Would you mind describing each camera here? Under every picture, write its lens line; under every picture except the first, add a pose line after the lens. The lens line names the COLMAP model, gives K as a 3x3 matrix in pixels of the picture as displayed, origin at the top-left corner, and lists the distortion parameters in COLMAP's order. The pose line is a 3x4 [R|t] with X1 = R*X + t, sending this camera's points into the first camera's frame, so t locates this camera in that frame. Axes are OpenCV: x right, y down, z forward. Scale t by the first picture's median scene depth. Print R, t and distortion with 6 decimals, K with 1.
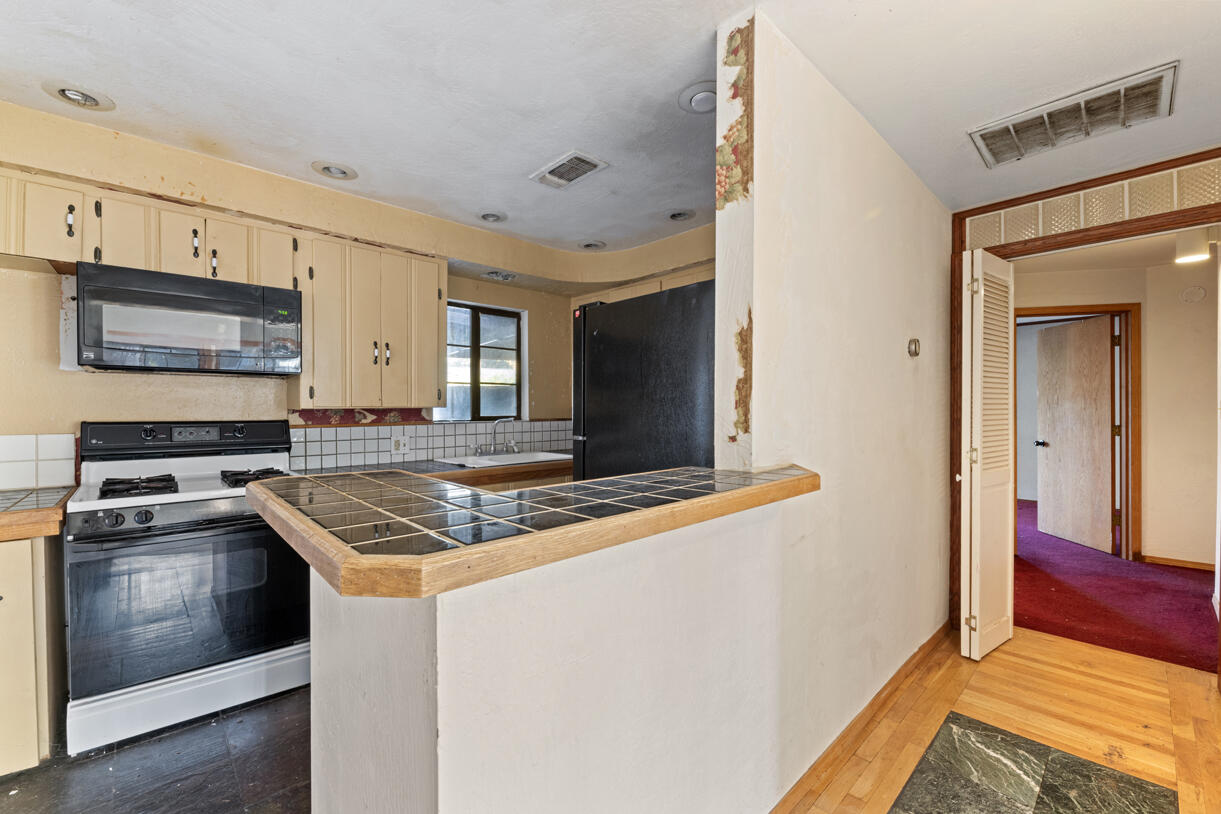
lens RADIAL K [[496.1, 0, 610.0], [0, 496.1, 412.9], [0, 0, 1]] dist [0.000230, -0.000110]
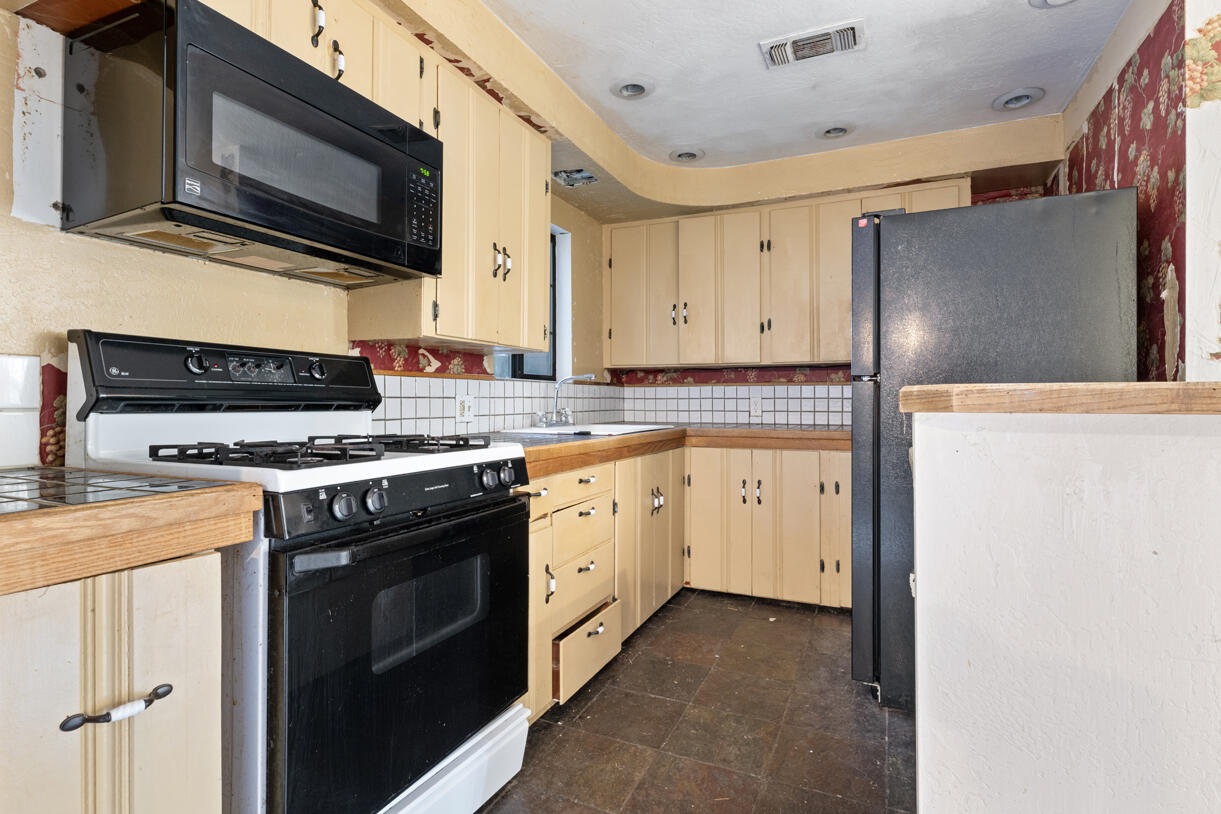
lens RADIAL K [[607.9, 0, 611.0], [0, 607.9, 399.9], [0, 0, 1]] dist [0.001096, -0.000463]
pose [[0.922967, 0.001256, 0.384878, -0.666640], [0.004317, 0.999898, -0.013615, 0.078096], [-0.384856, 0.014228, 0.922867, 0.212464]]
